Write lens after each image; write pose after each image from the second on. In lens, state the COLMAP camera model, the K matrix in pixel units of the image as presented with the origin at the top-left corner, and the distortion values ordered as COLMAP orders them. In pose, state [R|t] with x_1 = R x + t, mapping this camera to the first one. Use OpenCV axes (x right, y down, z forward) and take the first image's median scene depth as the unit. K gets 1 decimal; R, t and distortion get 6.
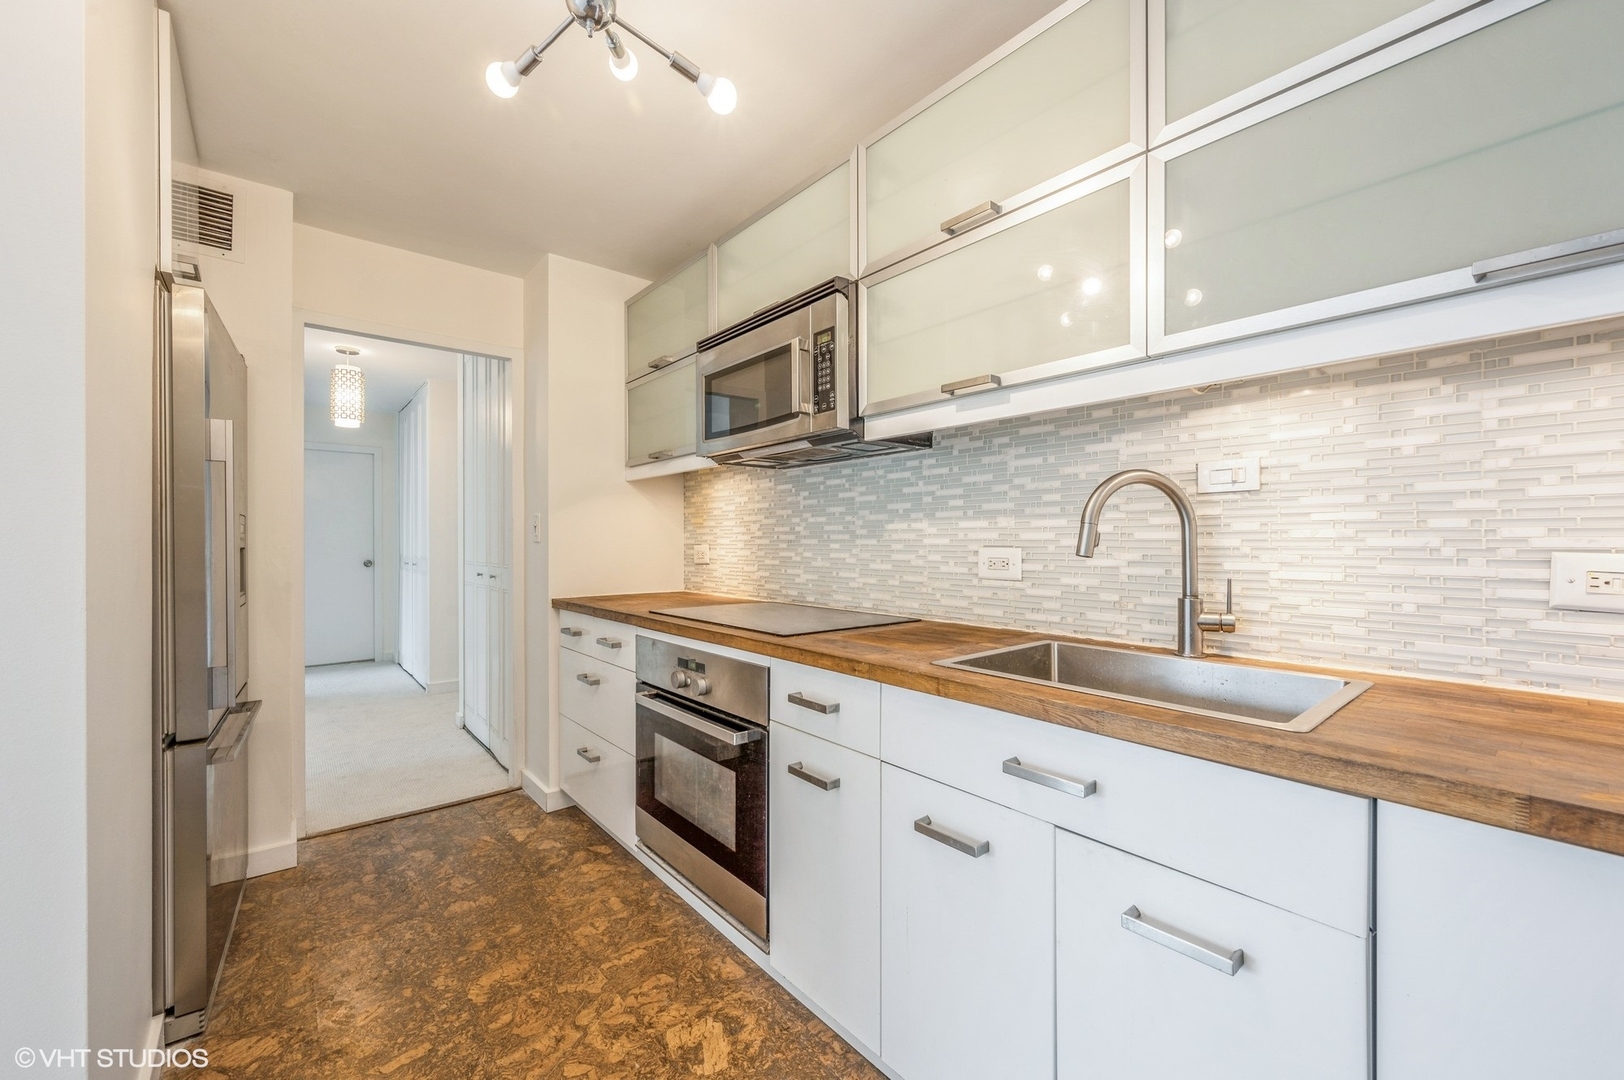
lens RADIAL K [[641.7, 0, 809.9], [0, 641.7, 542.1], [0, 0, 1]] dist [-0.002661, -0.000291]
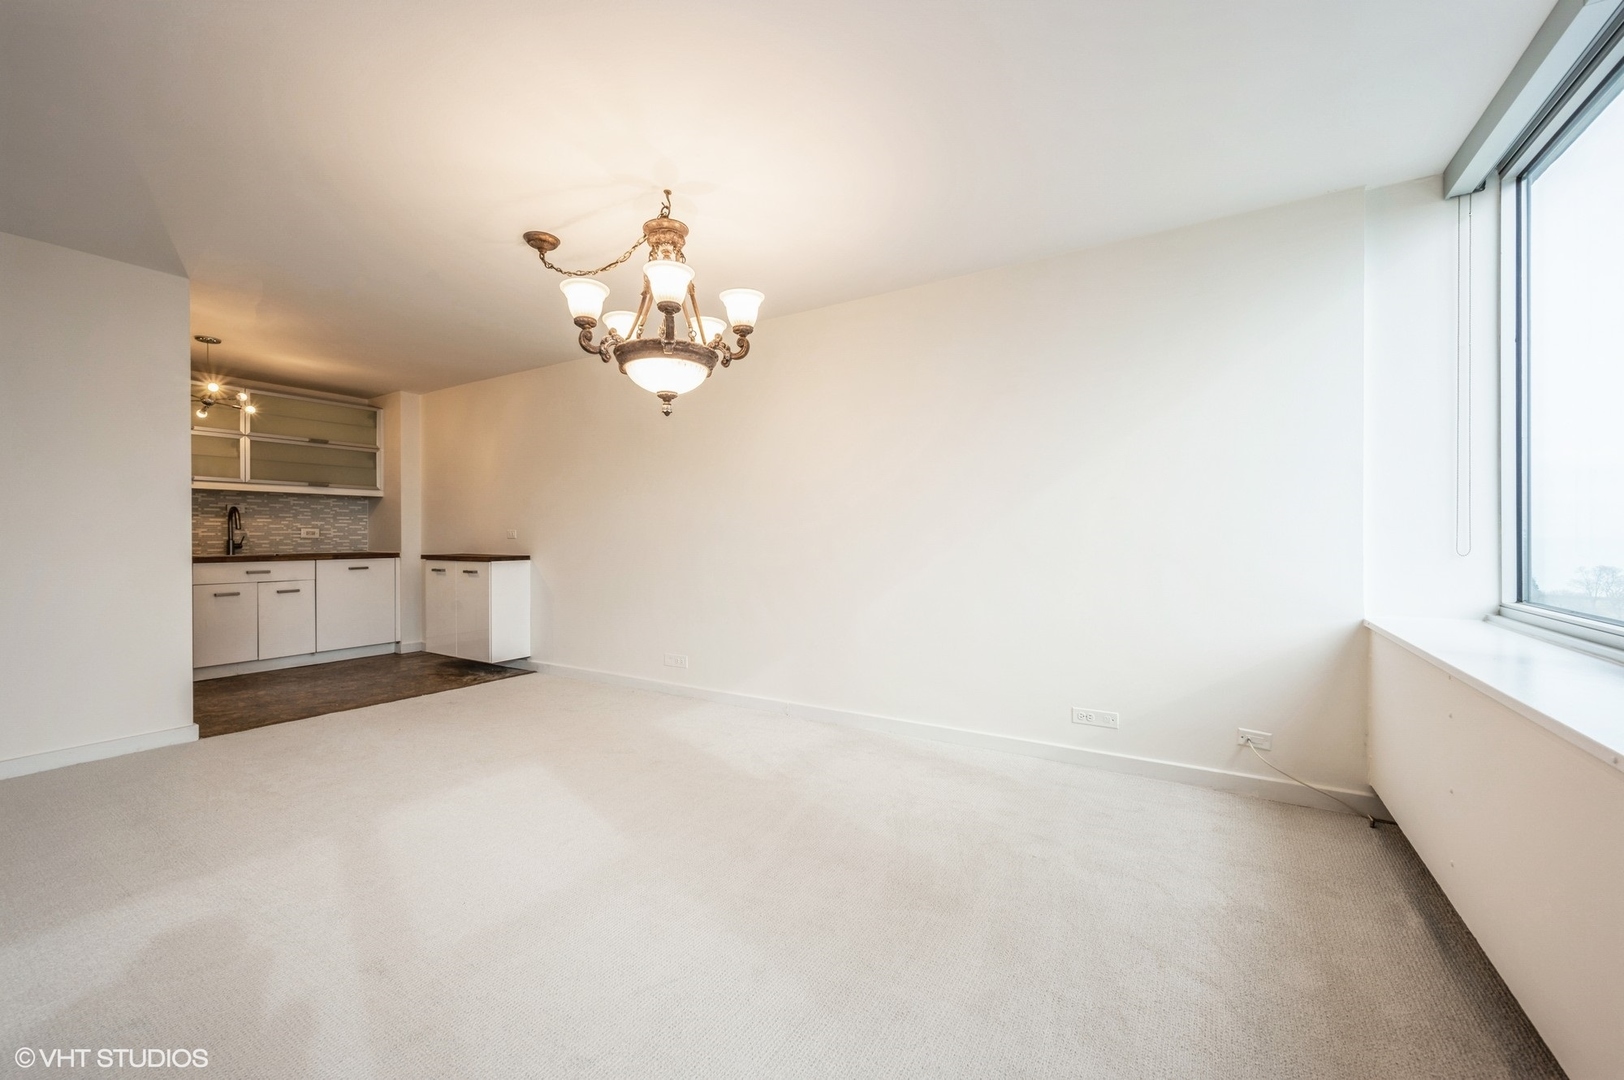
lens RADIAL K [[641.7, 0, 816.6], [0, 641.7, 538.9], [0, 0, 1]] dist [-0.002661, -0.000291]
pose [[-0.324239, -0.004594, 0.945964, -3.270417], [0.003996, 0.999973, 0.006226, 0.054235], [-0.945967, 0.005799, -0.324212, -0.847556]]
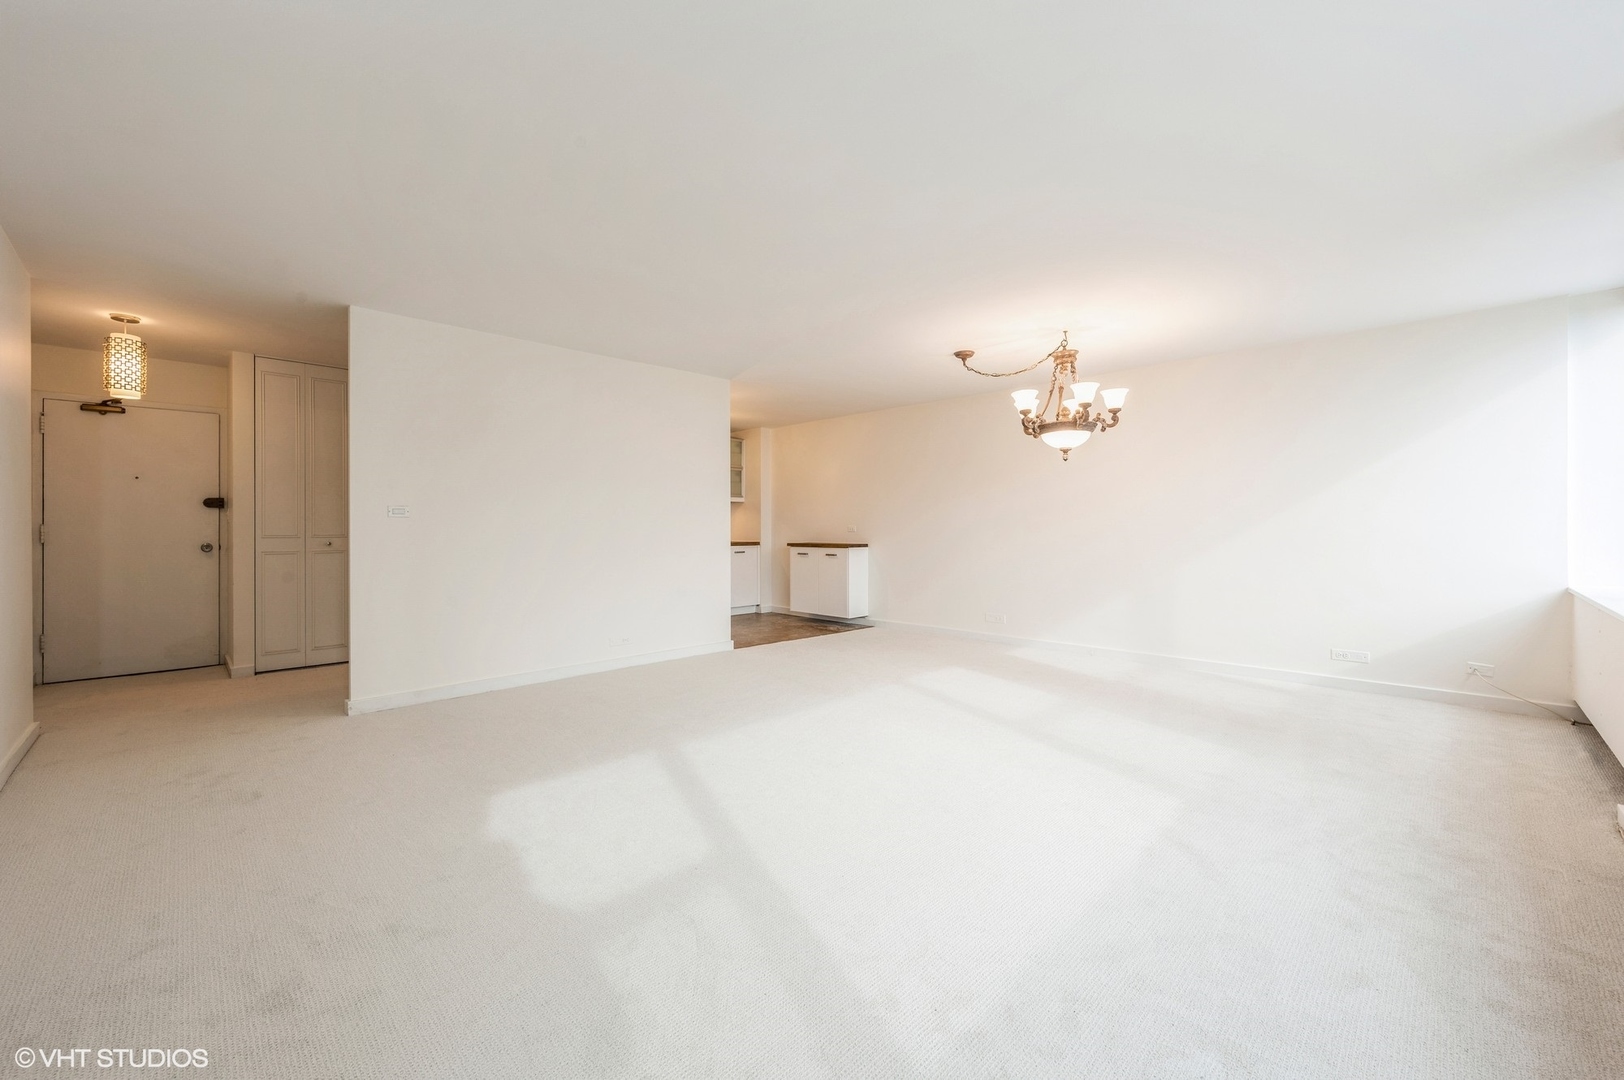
lens RADIAL K [[641.7, 0, 815.0], [0, 641.7, 527.8], [0, 0, 1]] dist [-0.002661, -0.000291]
pose [[-0.095543, 0.000411, 0.995425, -4.147074], [0.005505, 0.999985, 0.000116, 0.037431], [-0.995410, 0.005491, -0.095544, 0.171815]]
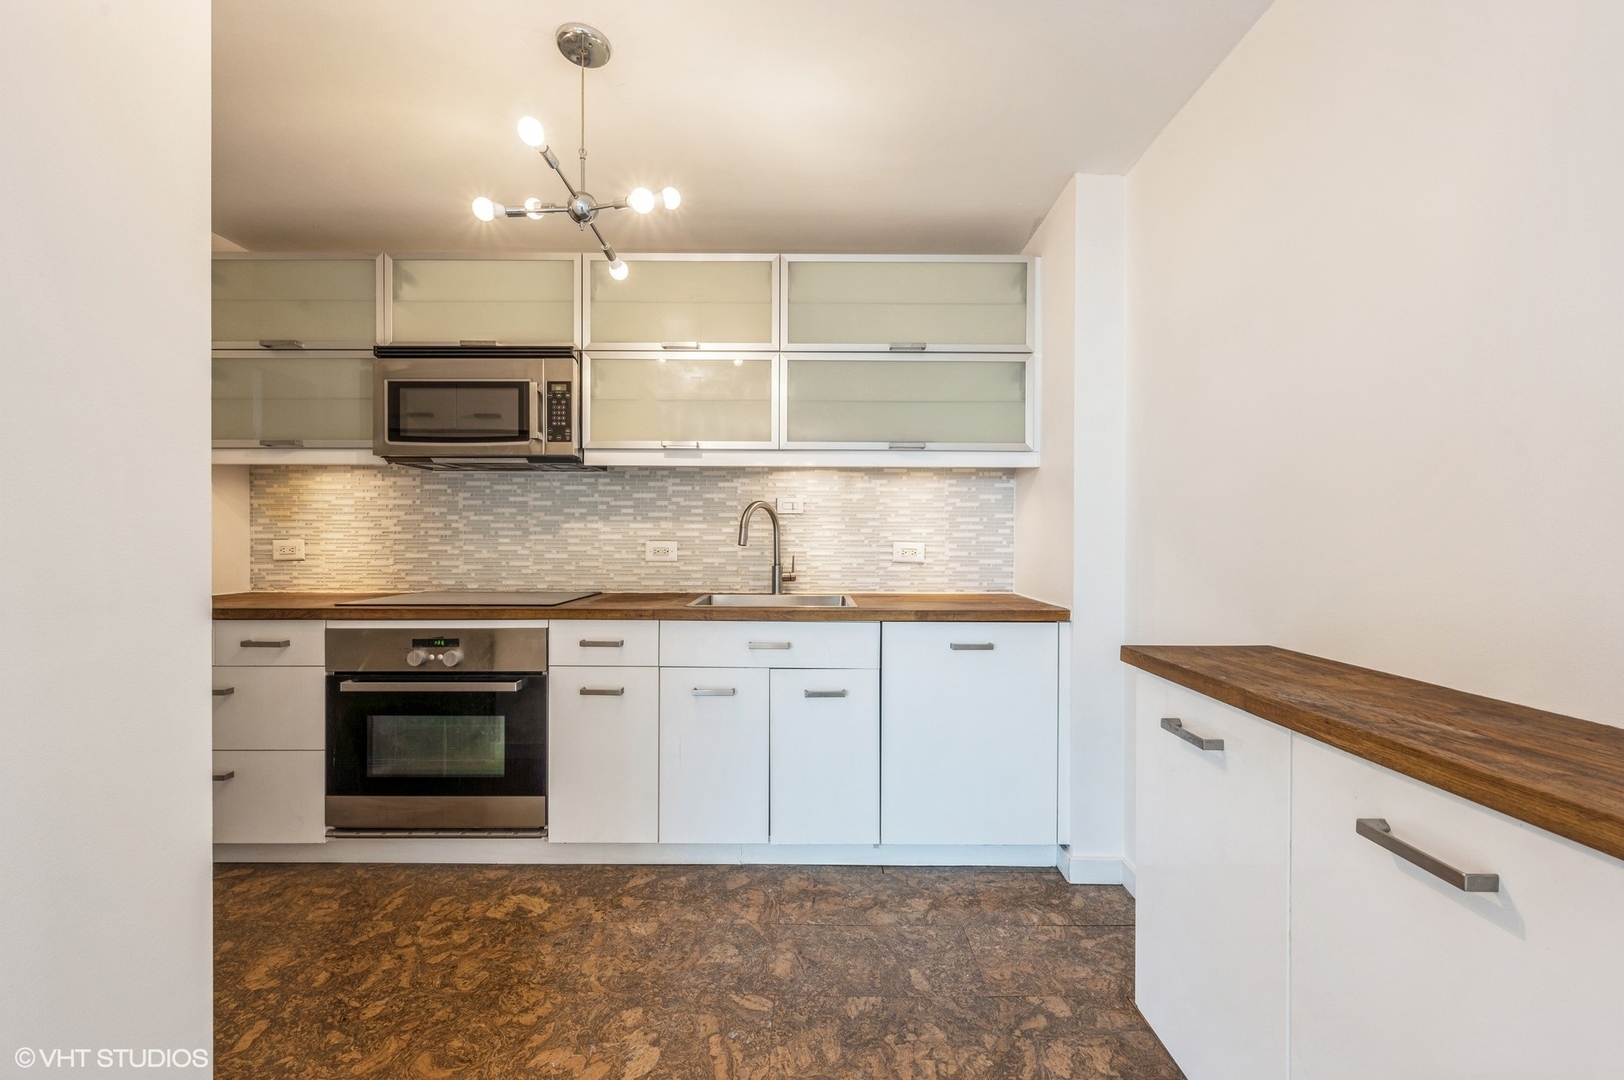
lens RADIAL K [[641.7, 0, 812.2], [0, 641.7, 542.3], [0, 0, 1]] dist [-0.002661, -0.000291]
pose [[0.638400, -0.003220, 0.769698, -0.688742], [-0.003070, 0.999973, 0.006729, -0.000326], [-0.769699, -0.006659, 0.638373, -0.286860]]
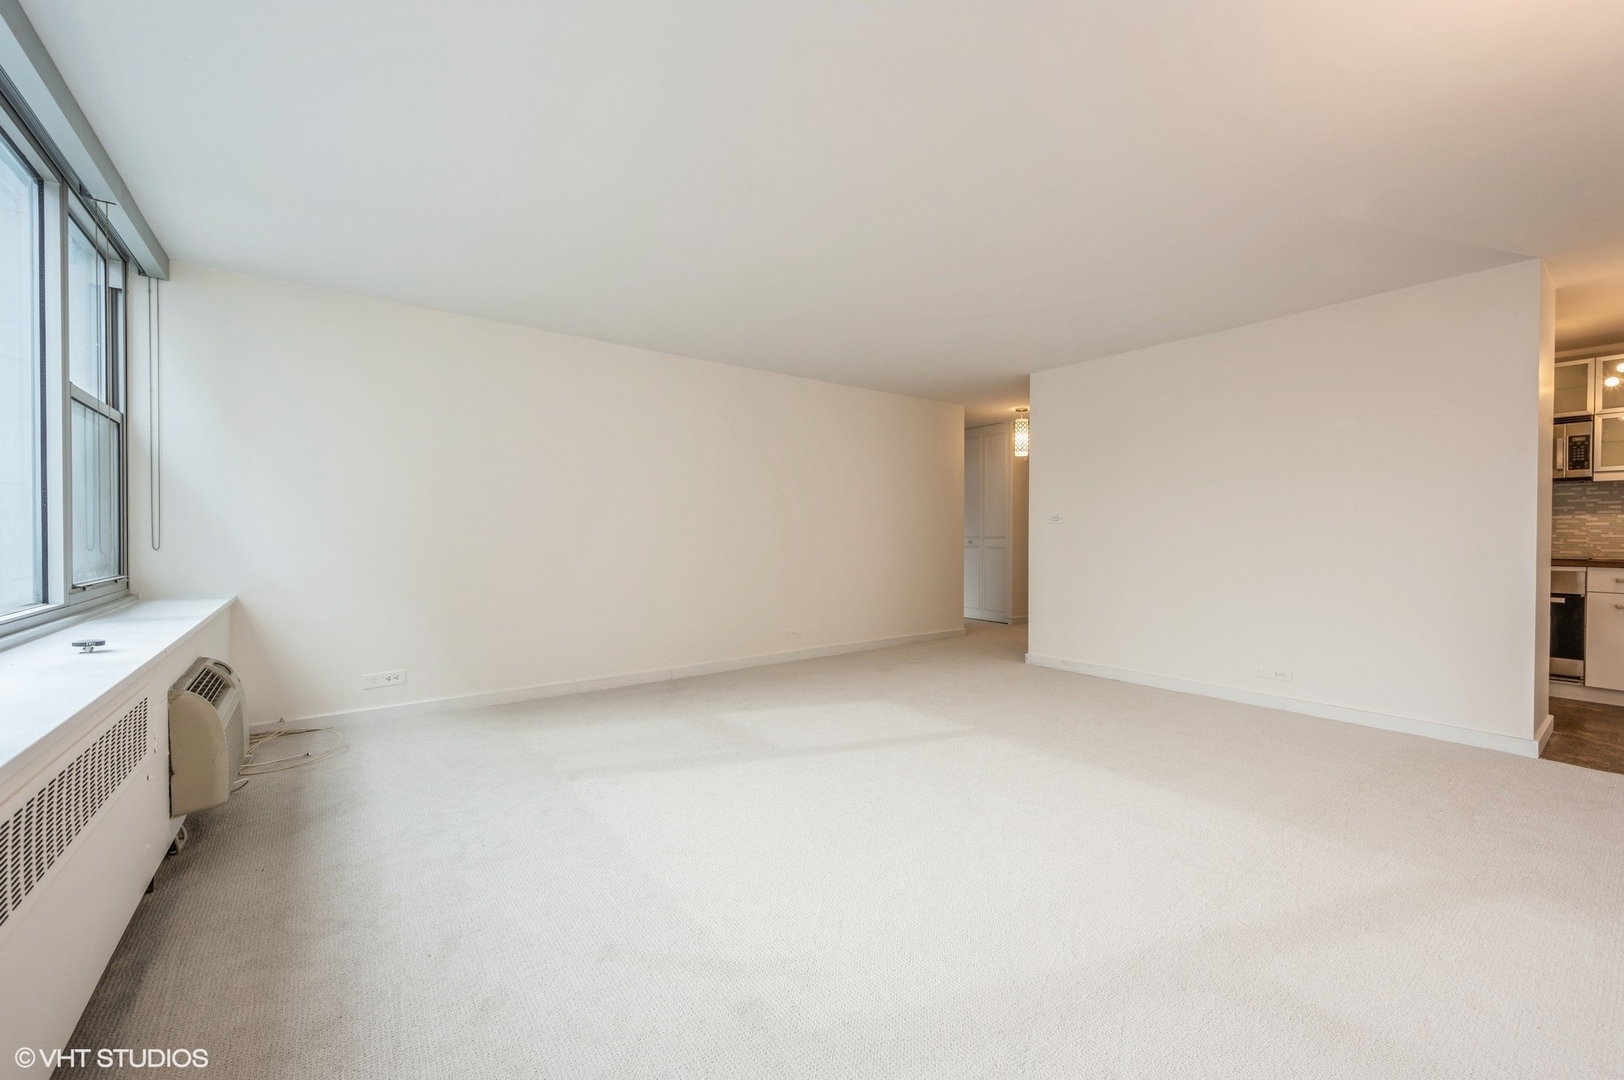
lens RADIAL K [[641.7, 0, 822.1], [0, 641.7, 539.1], [0, 0, 1]] dist [-0.002661, -0.000291]
pose [[0.999270, 0.002171, -0.038131, -2.746770], [-0.002079, 0.999995, 0.002448, 0.058996], [0.038136, -0.002367, 0.999270, -1.519323]]
